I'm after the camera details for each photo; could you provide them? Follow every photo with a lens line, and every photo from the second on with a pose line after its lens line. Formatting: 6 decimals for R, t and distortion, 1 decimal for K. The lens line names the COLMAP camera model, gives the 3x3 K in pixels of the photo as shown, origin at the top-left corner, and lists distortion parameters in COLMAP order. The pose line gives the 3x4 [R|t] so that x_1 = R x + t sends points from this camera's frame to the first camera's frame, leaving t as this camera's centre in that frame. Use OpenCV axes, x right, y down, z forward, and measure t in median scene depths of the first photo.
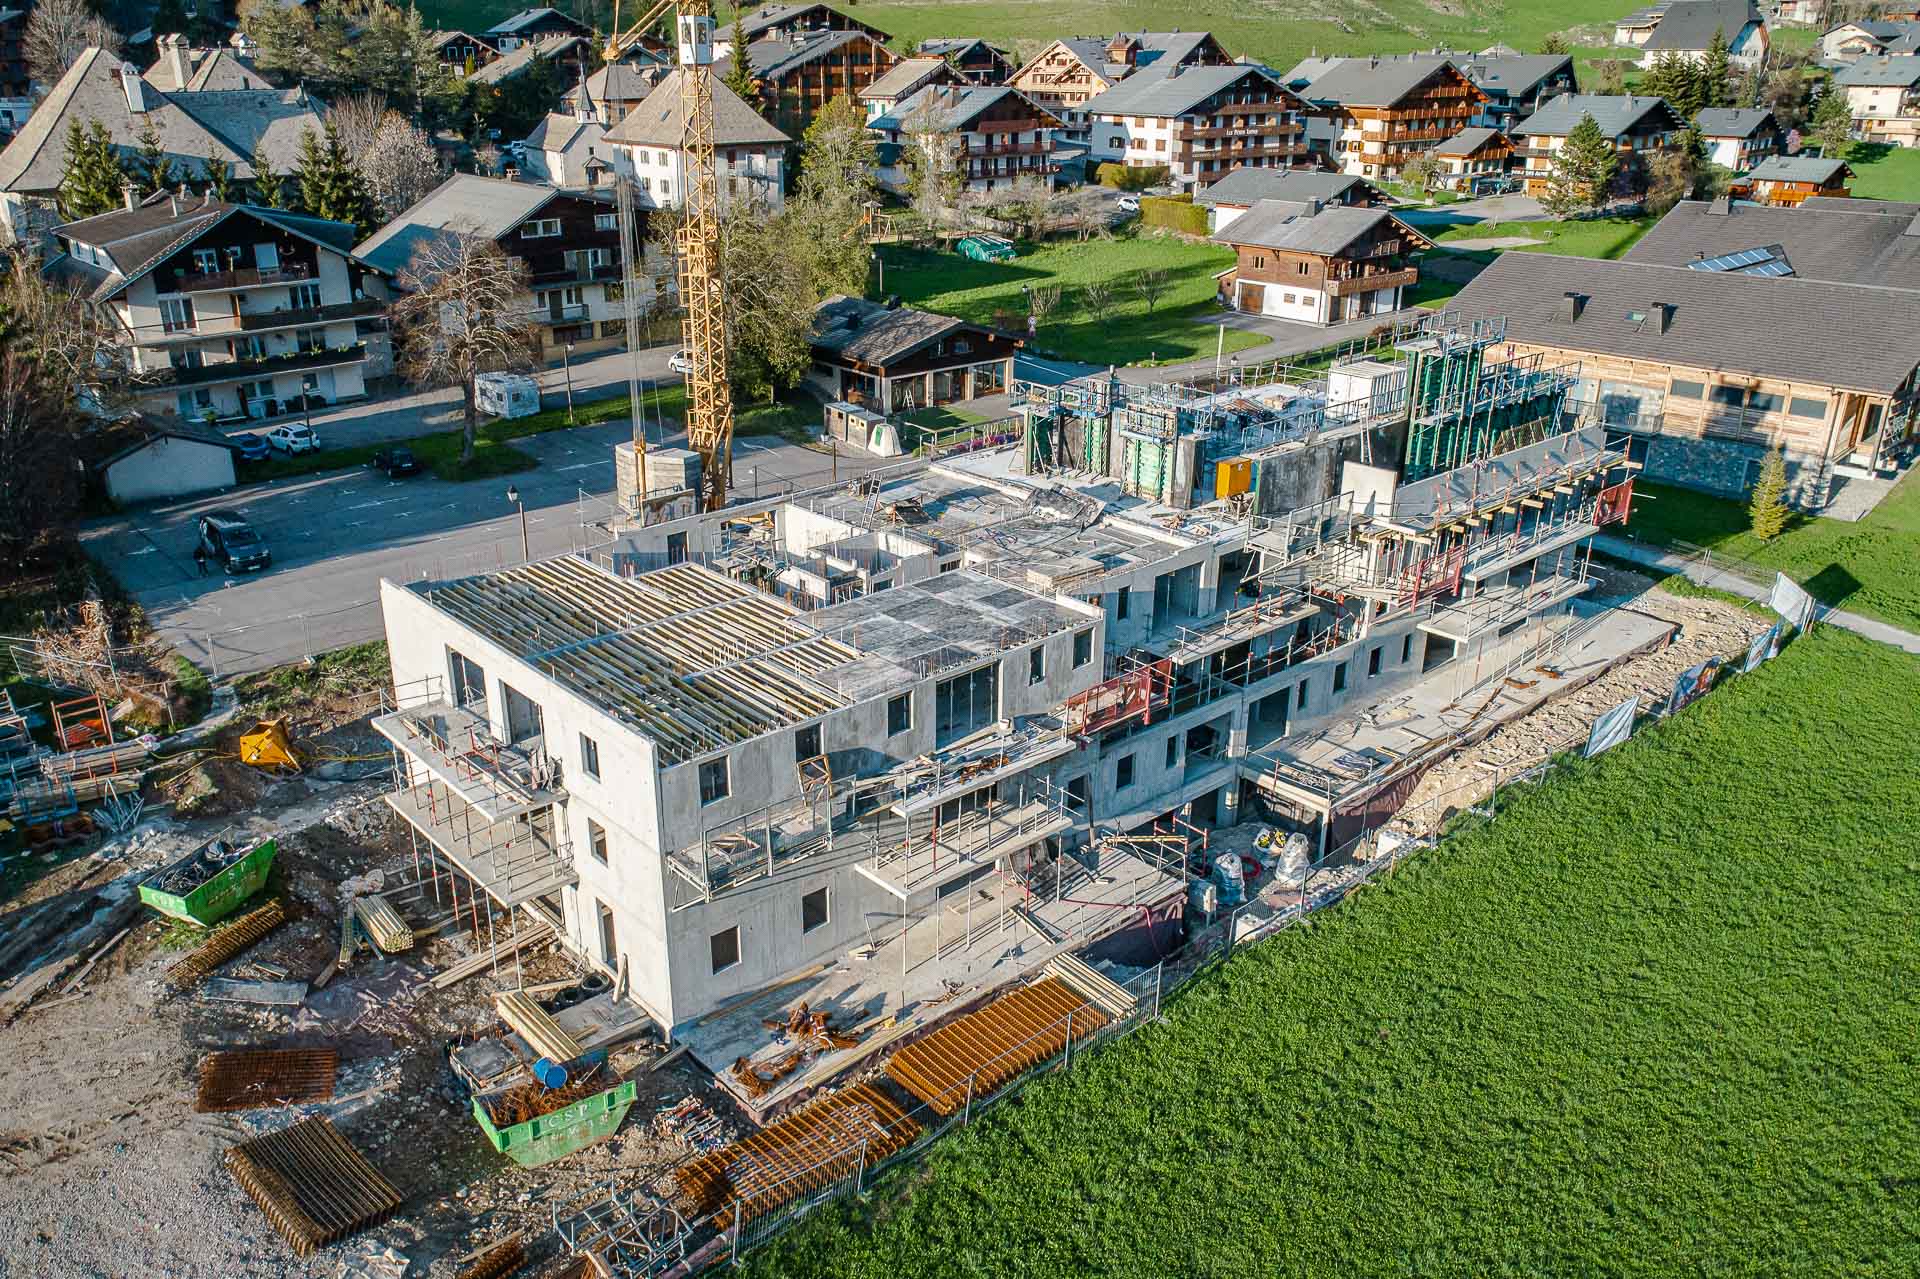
lens RADIAL K [[1494.3, 0, 897.2], [0, 1494.3, 639.1], [0, 0, 1]] dist [0.001799, 0.000481]
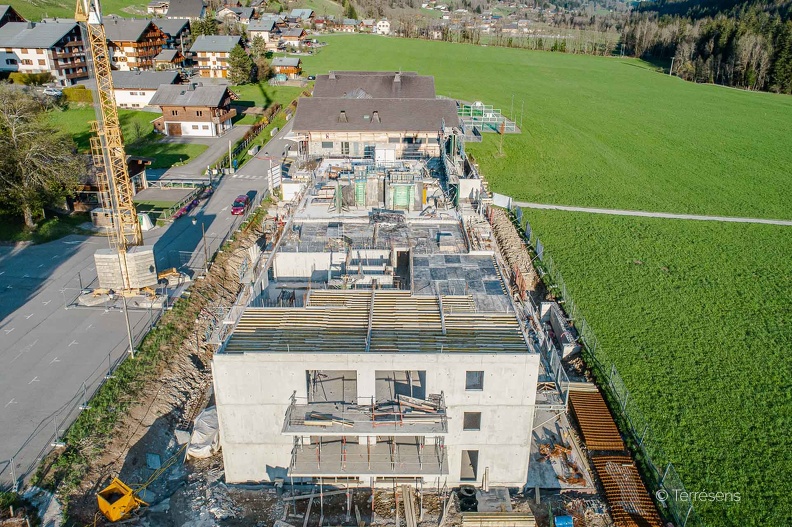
lens RADIAL K [[614.4, 0, 409.7], [0, 614.4, 265.0], [0, 0, 1]] dist [-0.005257, 0.006264]
pose [[0.637000, -0.278785, 0.718686, -0.246099], [0.270745, 0.953829, 0.130027, -0.060099], [-0.721754, 0.111753, 0.683069, 0.150279]]
